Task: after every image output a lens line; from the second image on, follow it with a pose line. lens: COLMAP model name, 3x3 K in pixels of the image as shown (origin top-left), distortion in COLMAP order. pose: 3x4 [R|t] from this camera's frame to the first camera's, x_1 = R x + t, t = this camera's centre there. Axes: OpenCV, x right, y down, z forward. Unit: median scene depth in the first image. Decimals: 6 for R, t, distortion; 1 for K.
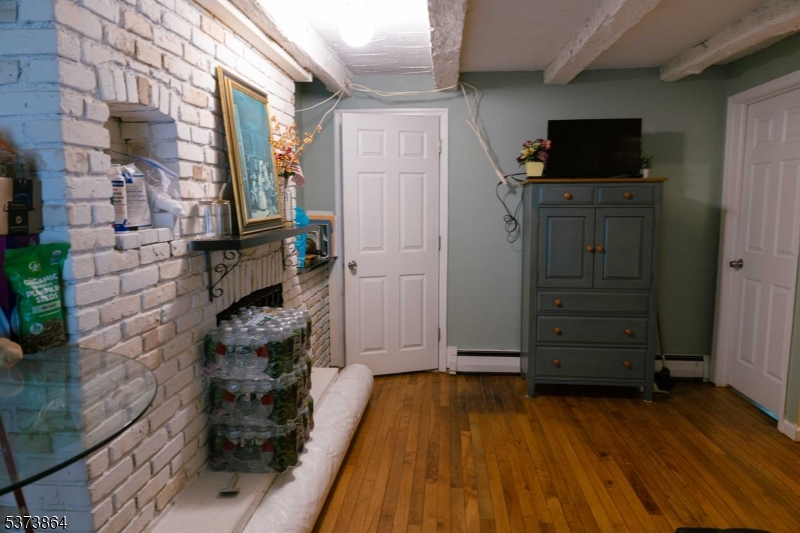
lens RADIAL K [[536.0, 0, 400.0], [0, 536.0, 266.5], [0, 0, 1]] dist [-0.001325, -0.002907]
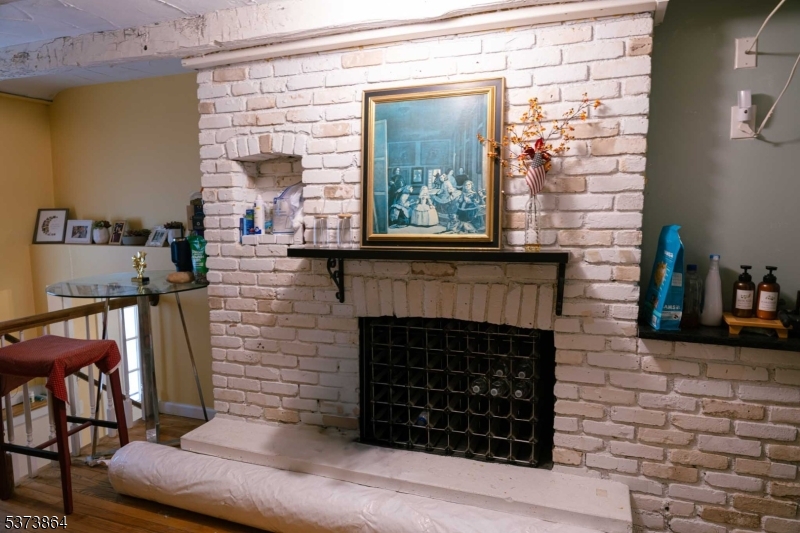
lens RADIAL K [[536.0, 0, 400.0], [0, 536.0, 266.5], [0, 0, 1]] dist [-0.001325, -0.002907]
pose [[-0.269501, 0.103671, -0.957404, 0.851025], [-0.112333, 0.984017, 0.138173, -0.219754], [0.956426, 0.144786, -0.253548, 1.669823]]
